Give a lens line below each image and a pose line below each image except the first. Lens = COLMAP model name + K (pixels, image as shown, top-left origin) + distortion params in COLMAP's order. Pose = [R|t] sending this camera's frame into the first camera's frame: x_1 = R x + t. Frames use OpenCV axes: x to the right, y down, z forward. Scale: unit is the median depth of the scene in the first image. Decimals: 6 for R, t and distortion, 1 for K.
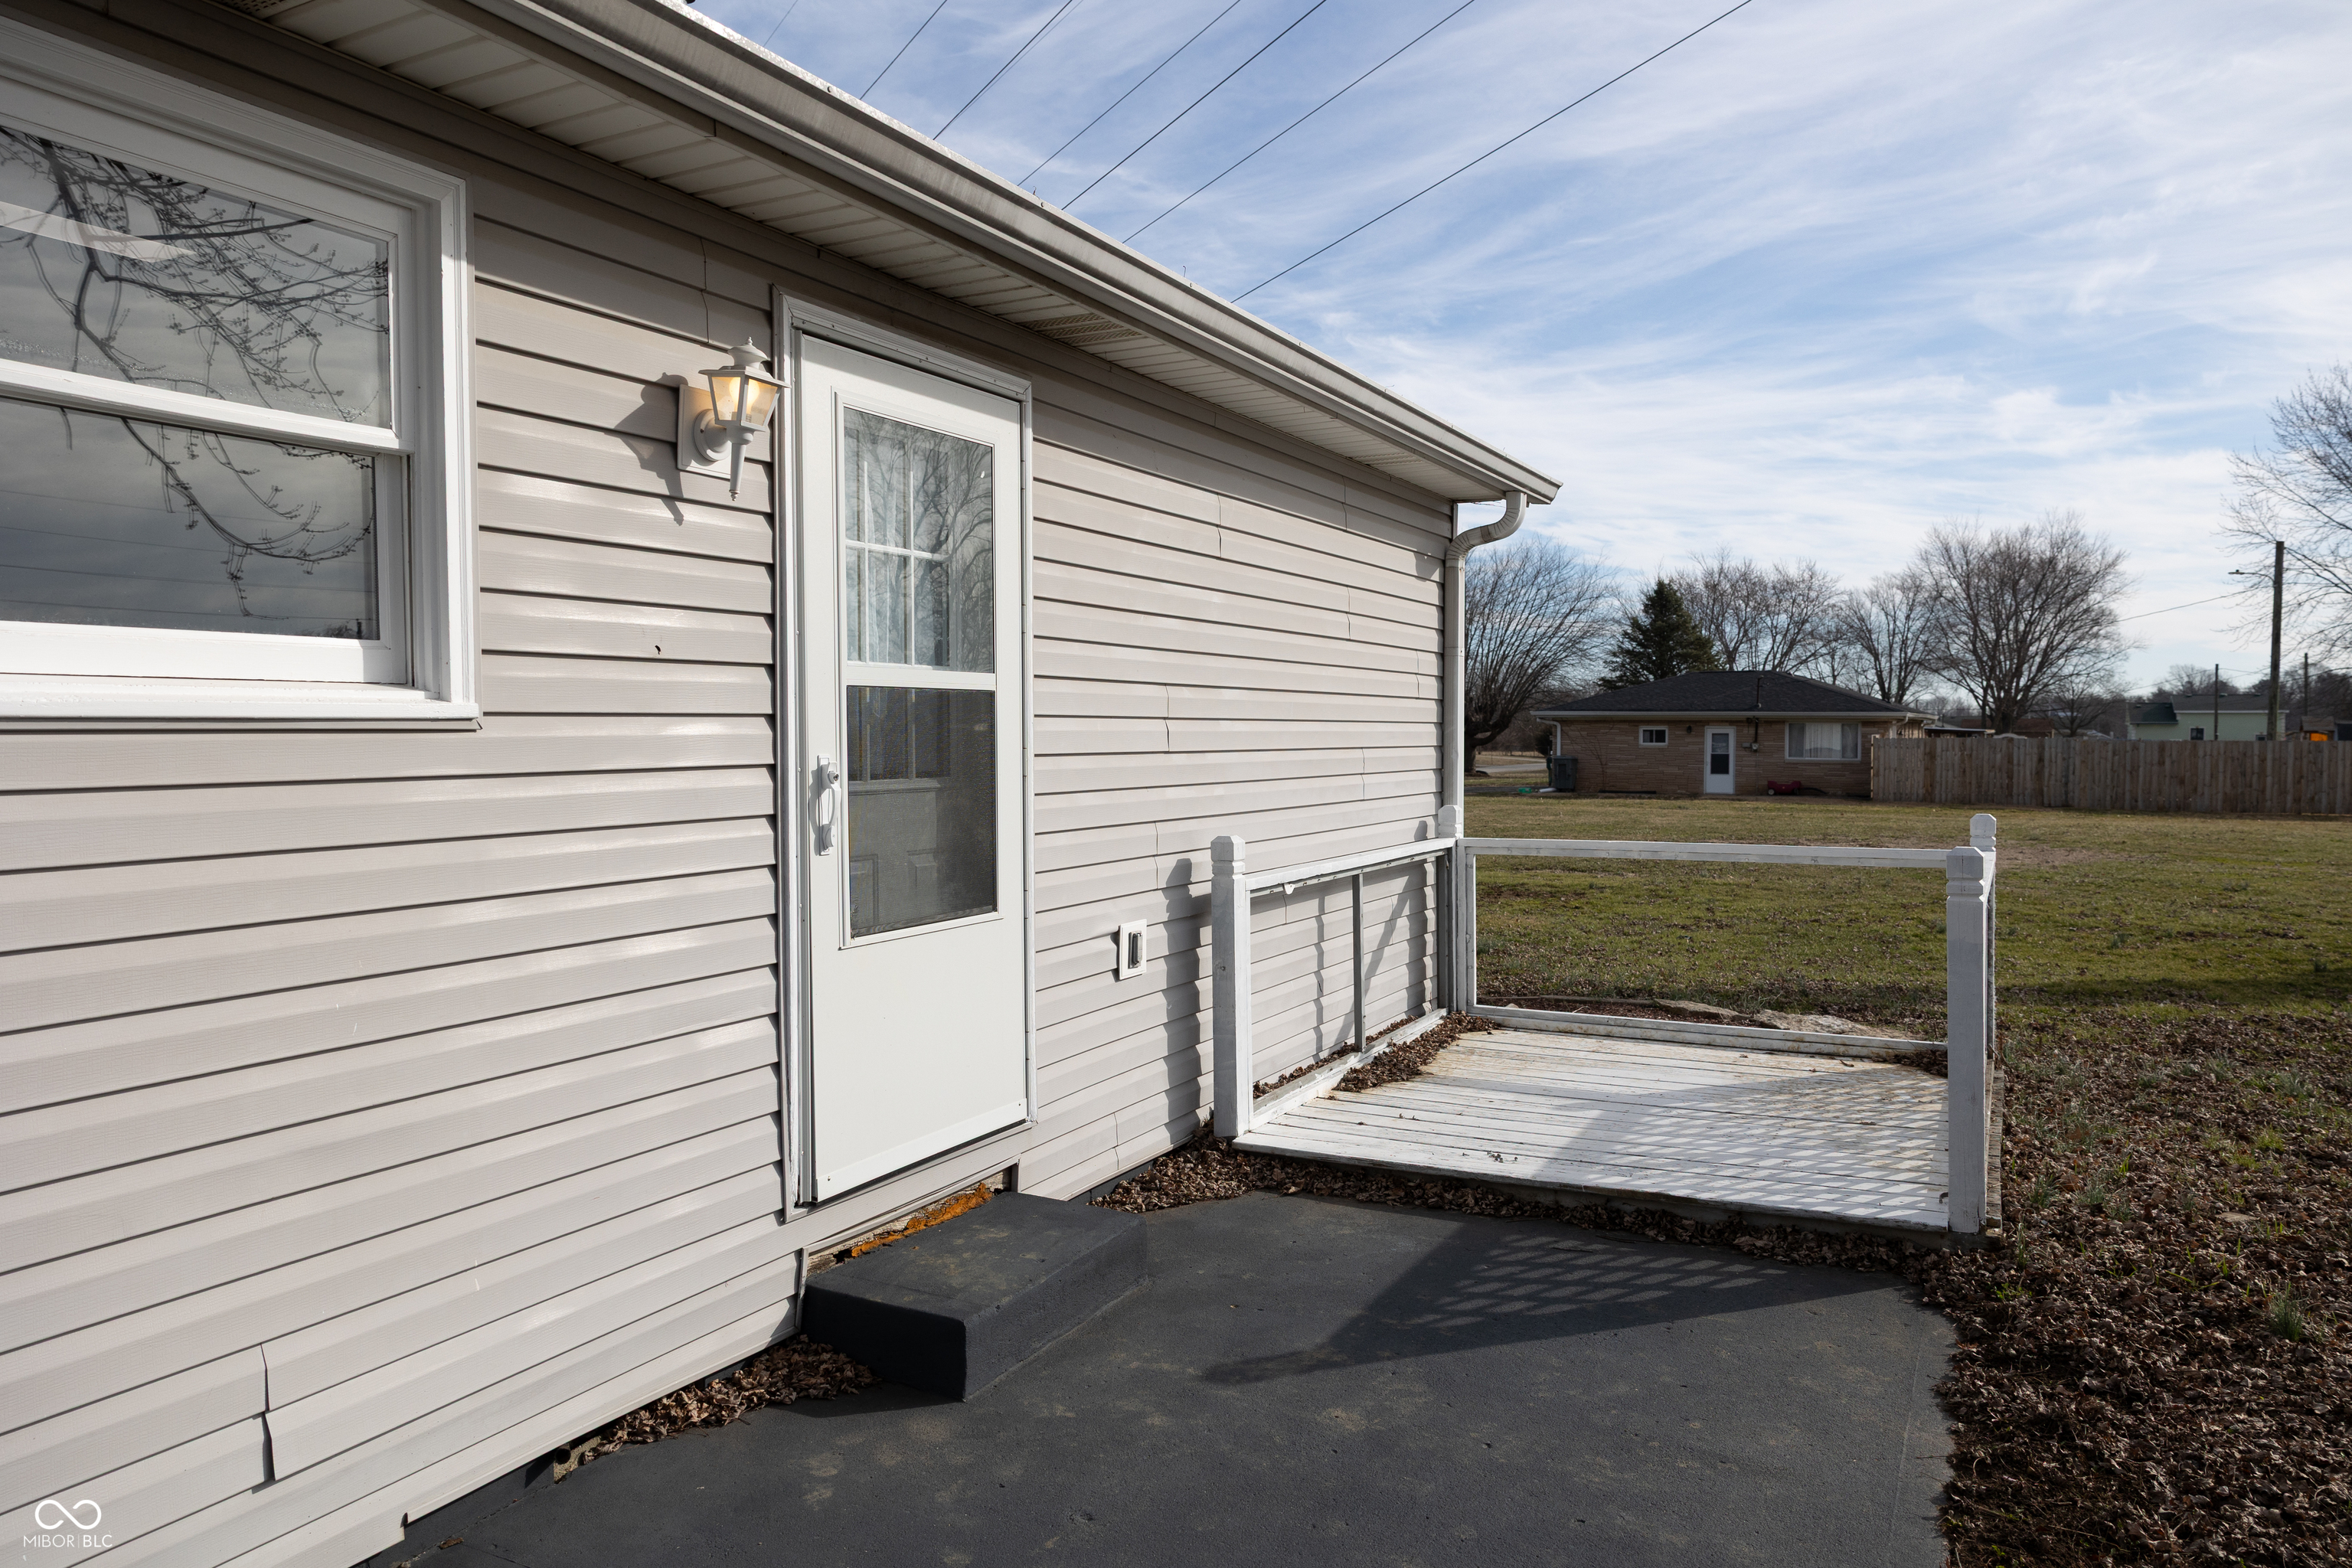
lens RADIAL K [[1582.5, 0, 1176.0], [0, 1582.5, 784.0], [0, 0, 1]] dist [-0.002595, -0.001130]
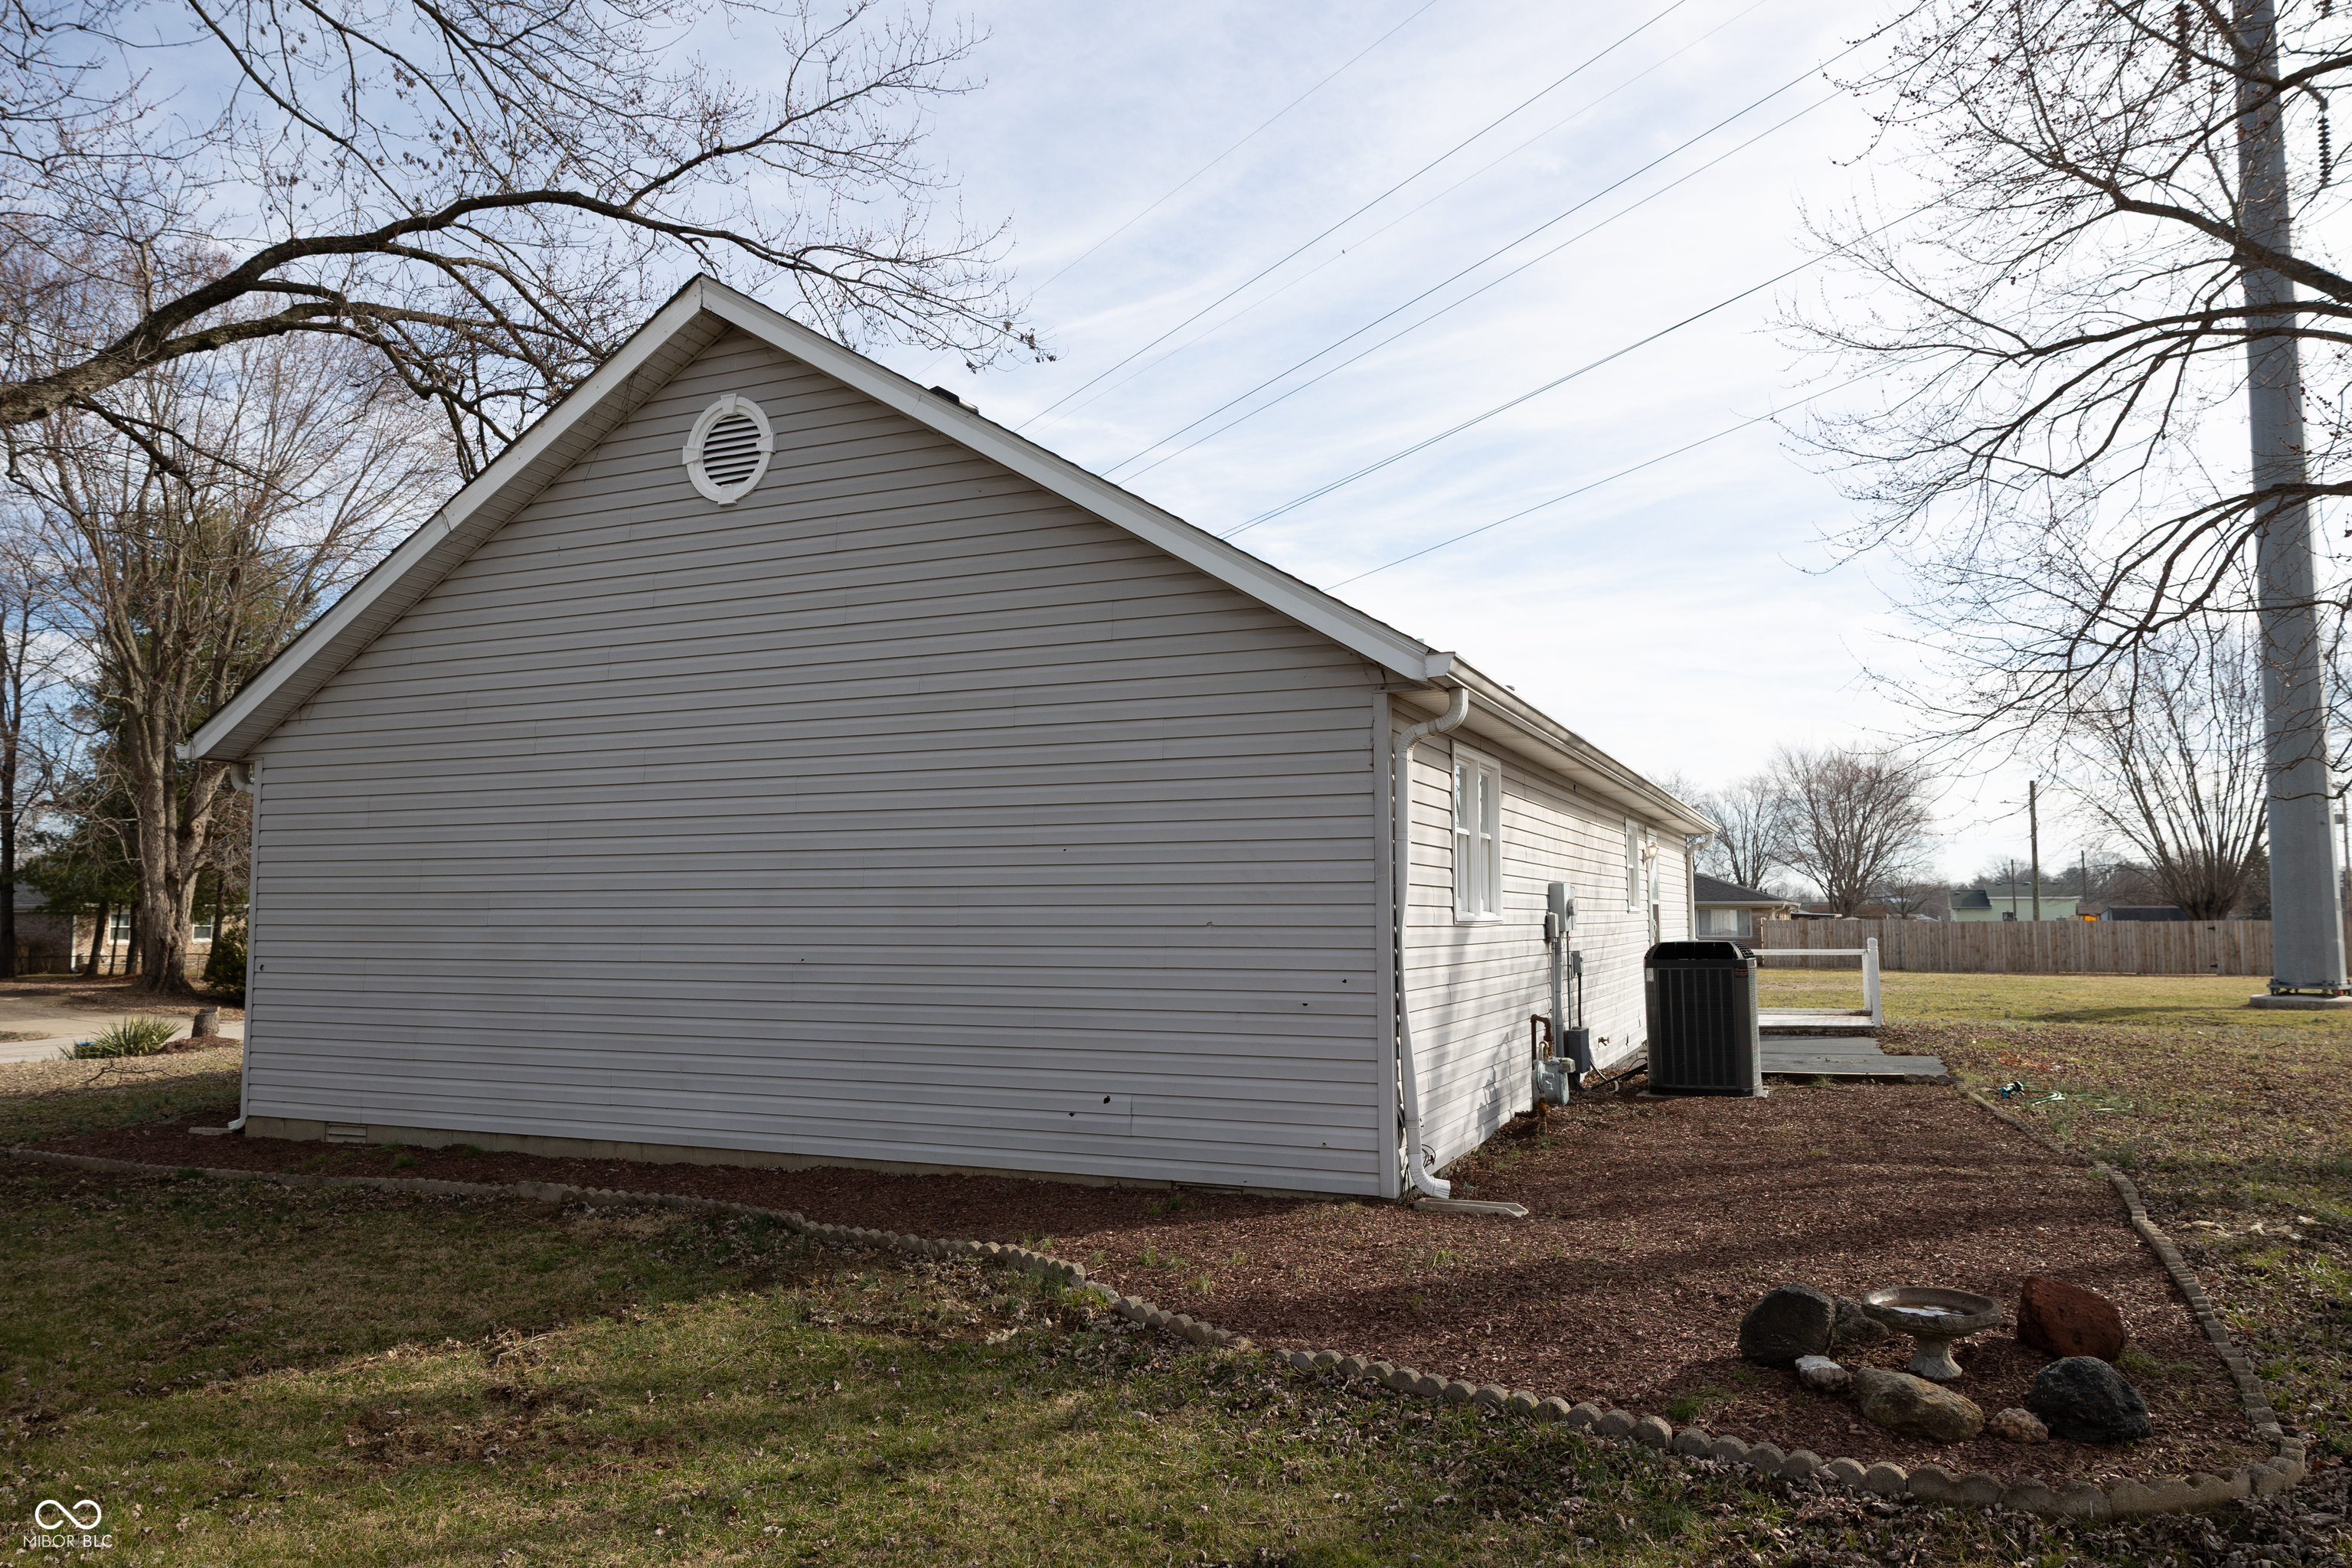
lens RADIAL K [[1582.5, 0, 1176.0], [0, 1582.5, 784.0], [0, 0, 1]] dist [-0.002595, -0.001130]
pose [[0.996368, 0.002673, 0.085104, -0.058743], [0.007423, 0.992974, -0.118101, 0.003810], [-0.084822, 0.118304, 0.989348, -0.105271]]
